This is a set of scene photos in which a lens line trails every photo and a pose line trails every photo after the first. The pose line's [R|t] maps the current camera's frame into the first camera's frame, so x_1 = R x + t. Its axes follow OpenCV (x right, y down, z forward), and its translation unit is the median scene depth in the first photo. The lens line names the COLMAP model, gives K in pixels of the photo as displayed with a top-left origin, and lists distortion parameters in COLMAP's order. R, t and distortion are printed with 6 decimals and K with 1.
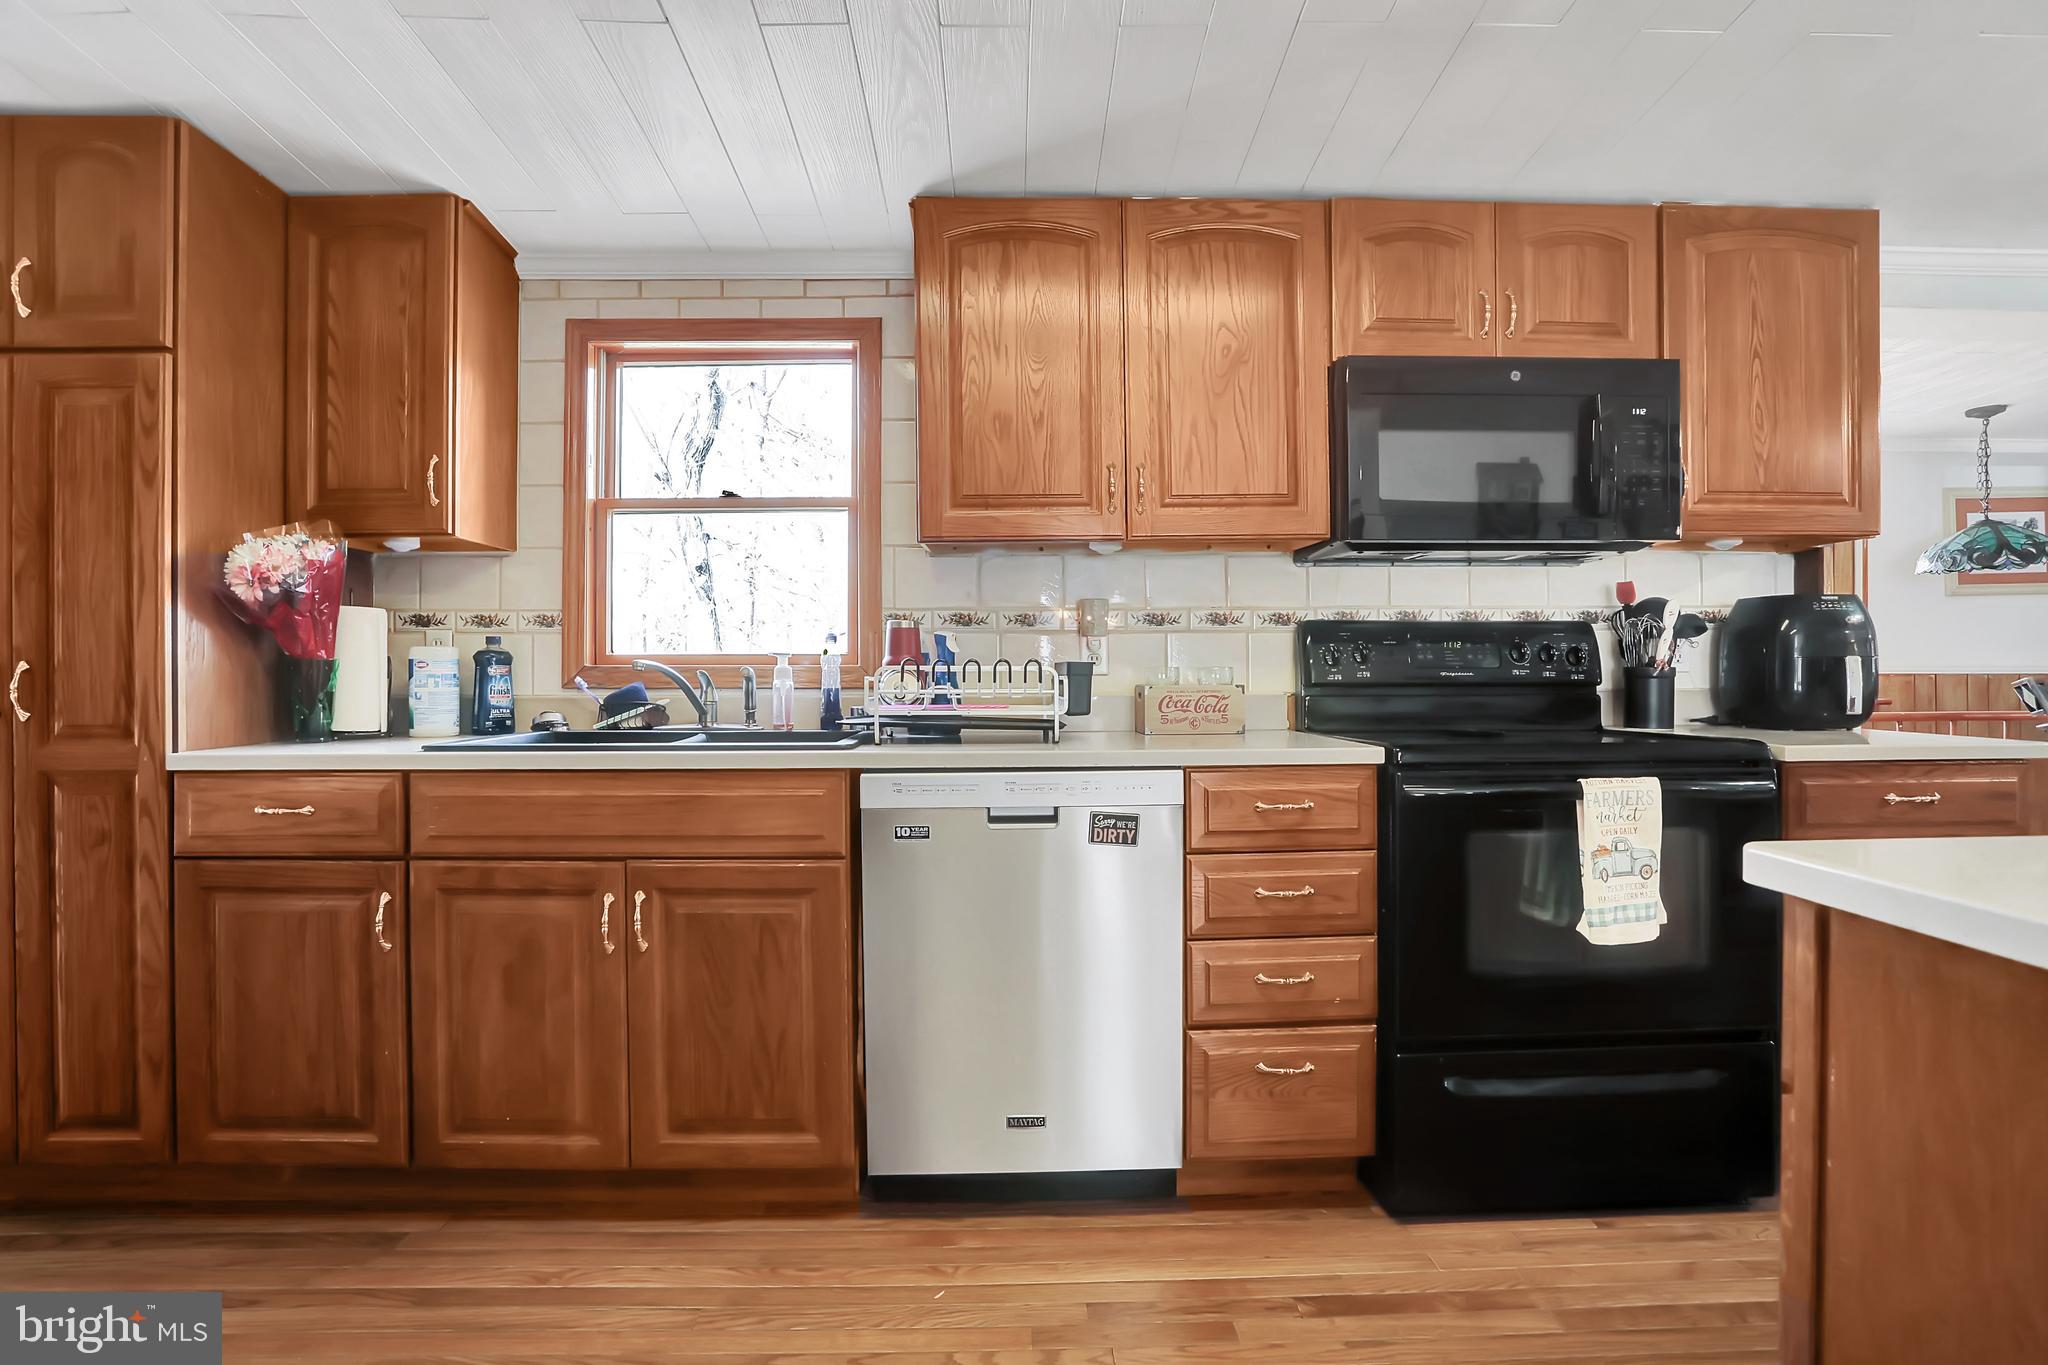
lens RADIAL K [[1010.0, 0, 1029.5], [0, 1010.0, 673.2], [0, 0, 1]] dist [-0.078079, 0.028405]
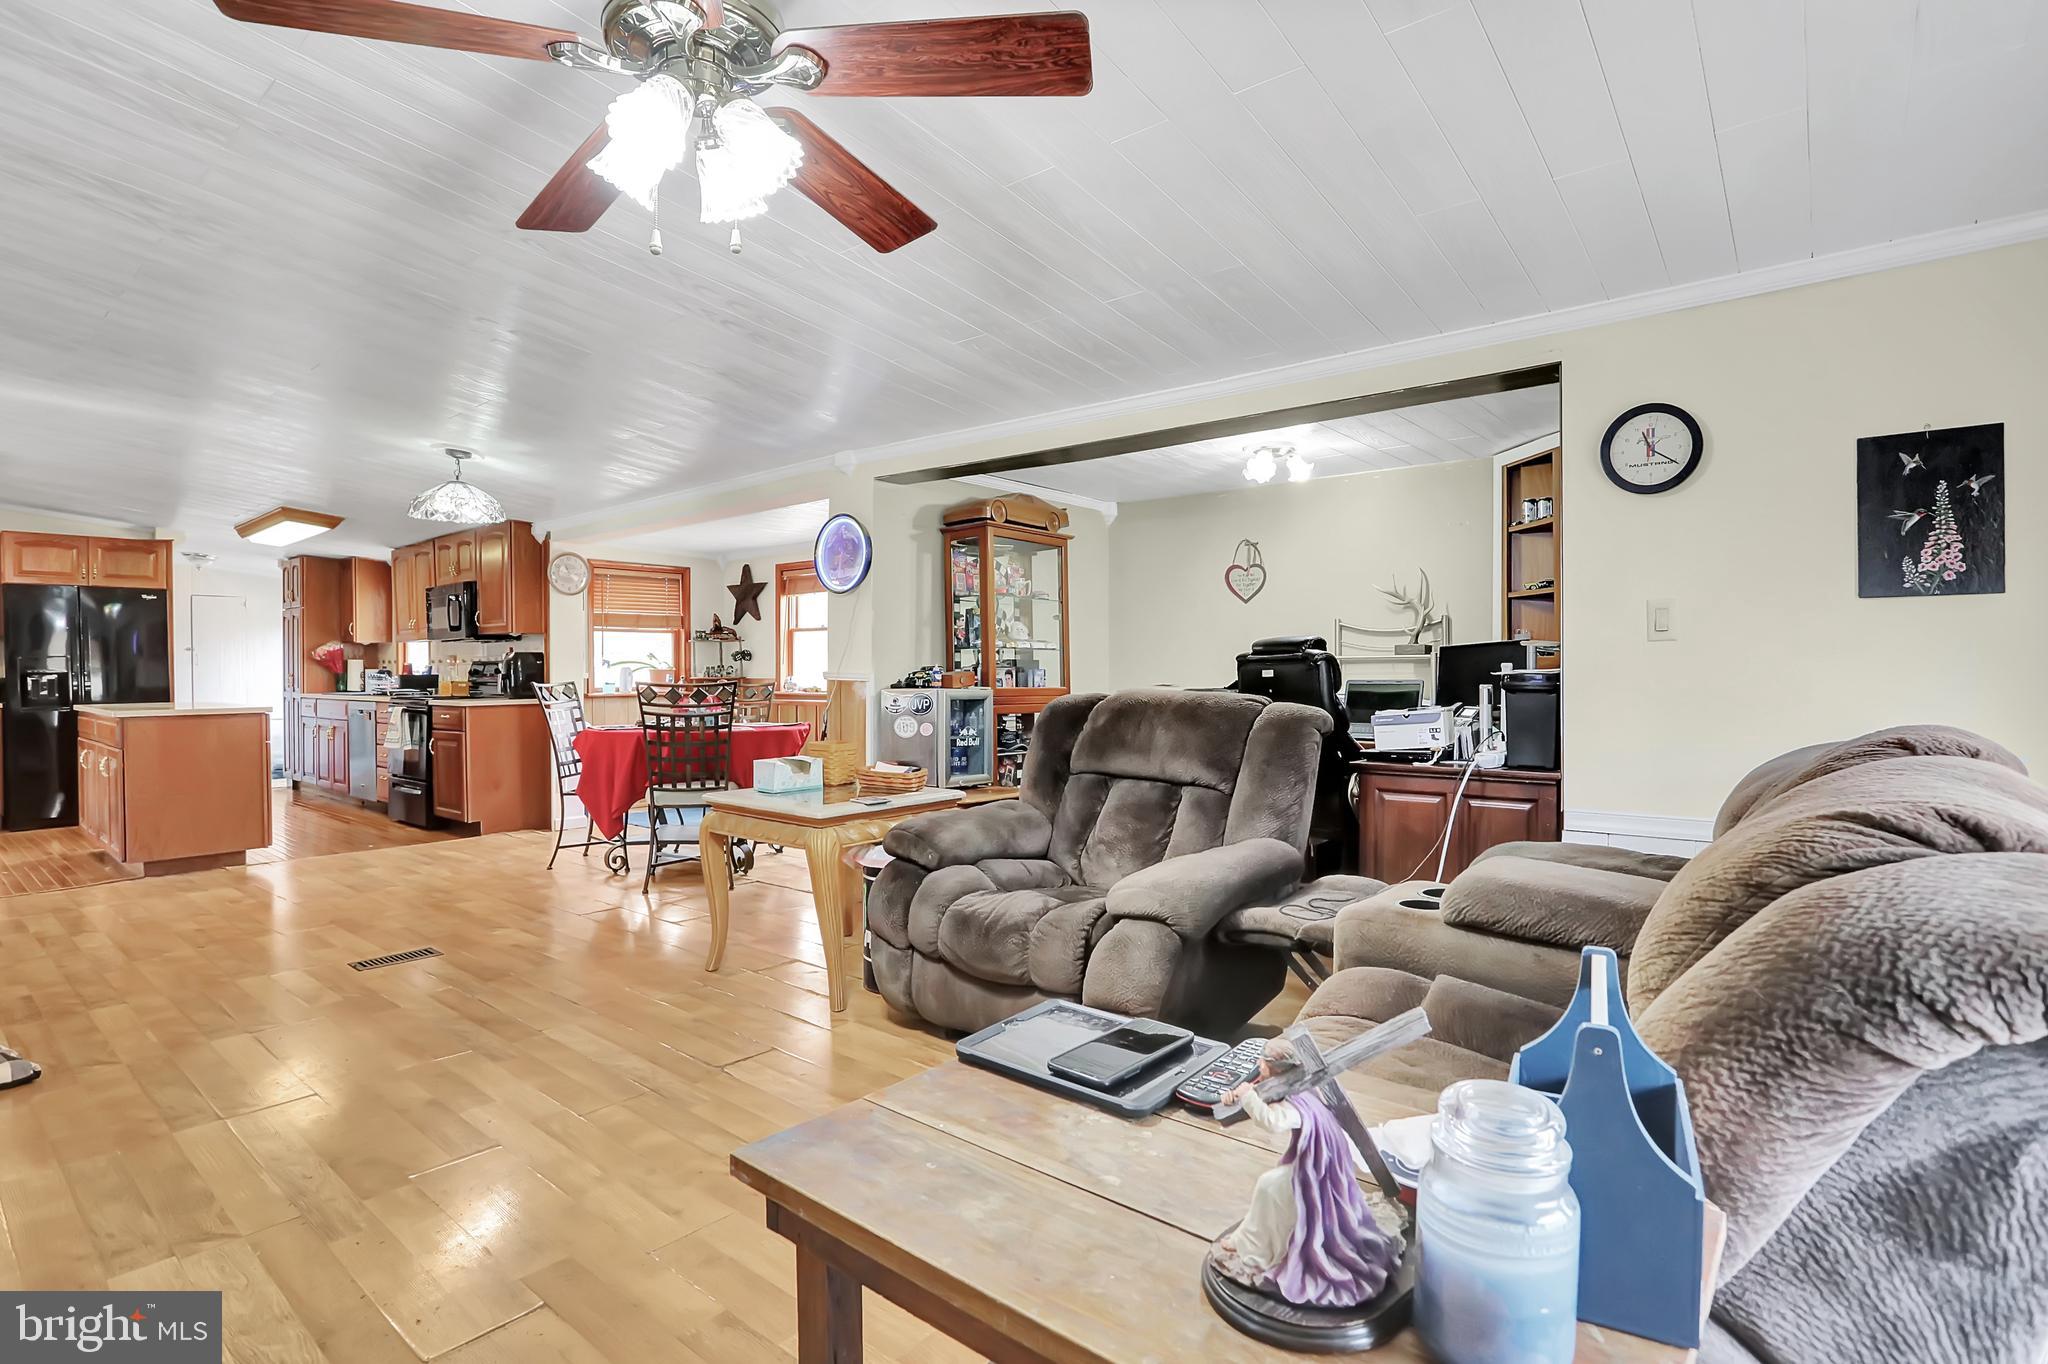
lens RADIAL K [[1010.0, 0, 1029.5], [0, 1010.0, 672.7], [0, 0, 1]] dist [-0.078079, 0.028405]
pose [[0.766387, 0.001353, -0.642377, 3.827189], [0.004904, 0.999956, 0.007957, -0.033209], [0.642360, -0.009248, 0.766347, -0.263435]]
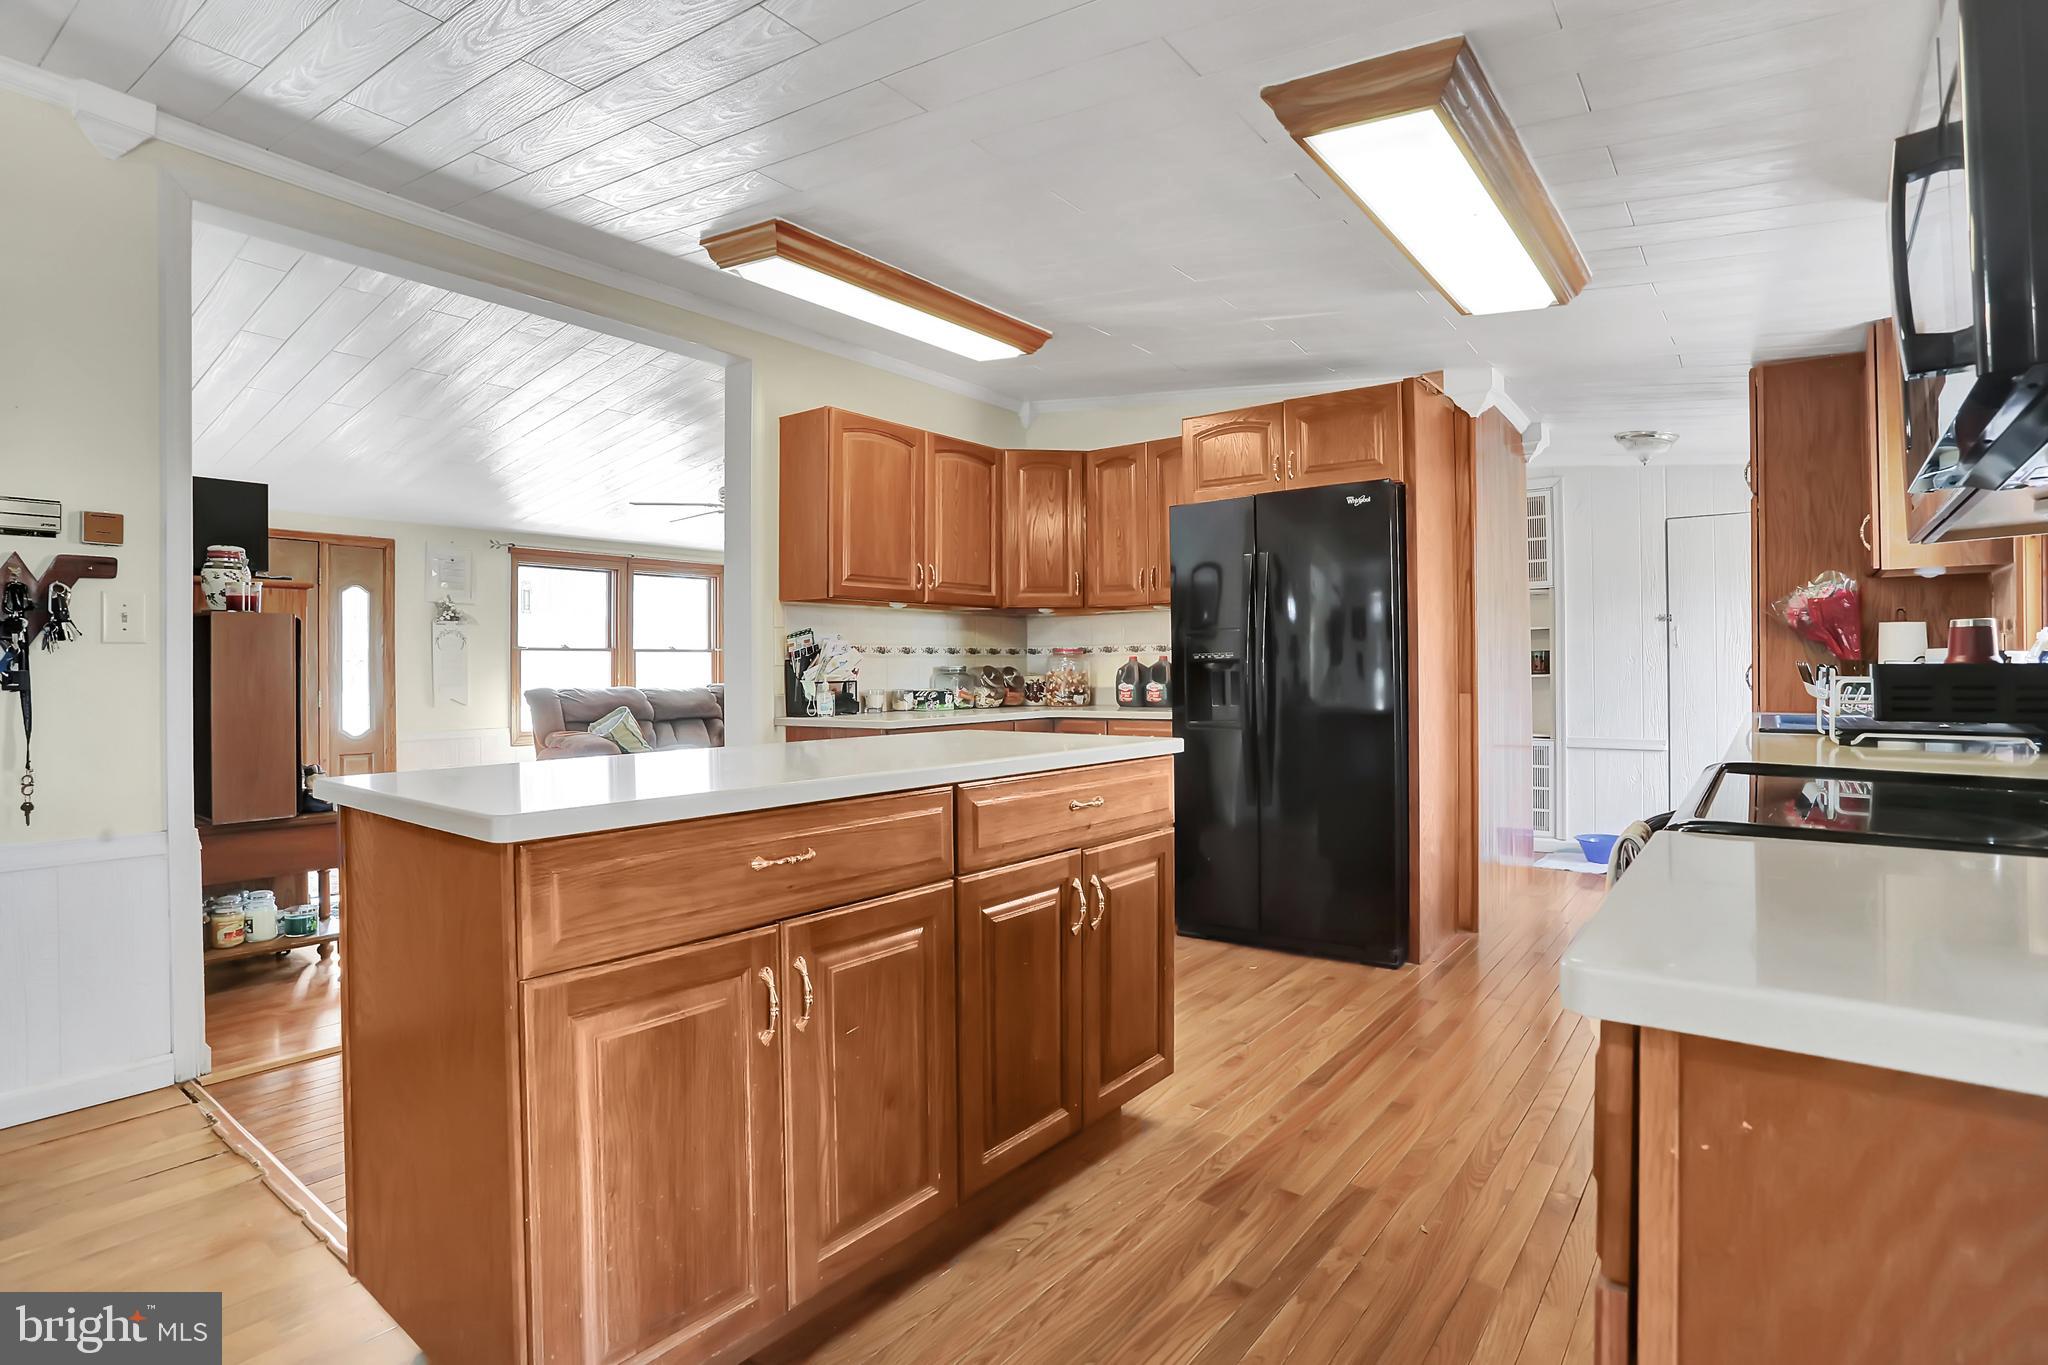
lens RADIAL K [[1001.7, 0, 1021.1], [0, 1001.7, 675.3], [0, 0, 1]] dist [-0.074728, 0.033201]
pose [[-0.621389, 0.012449, -0.783403, 1.189233], [0.007595, 0.999922, 0.009865, -0.014541], [0.783465, 0.000180, -0.621436, 0.836260]]
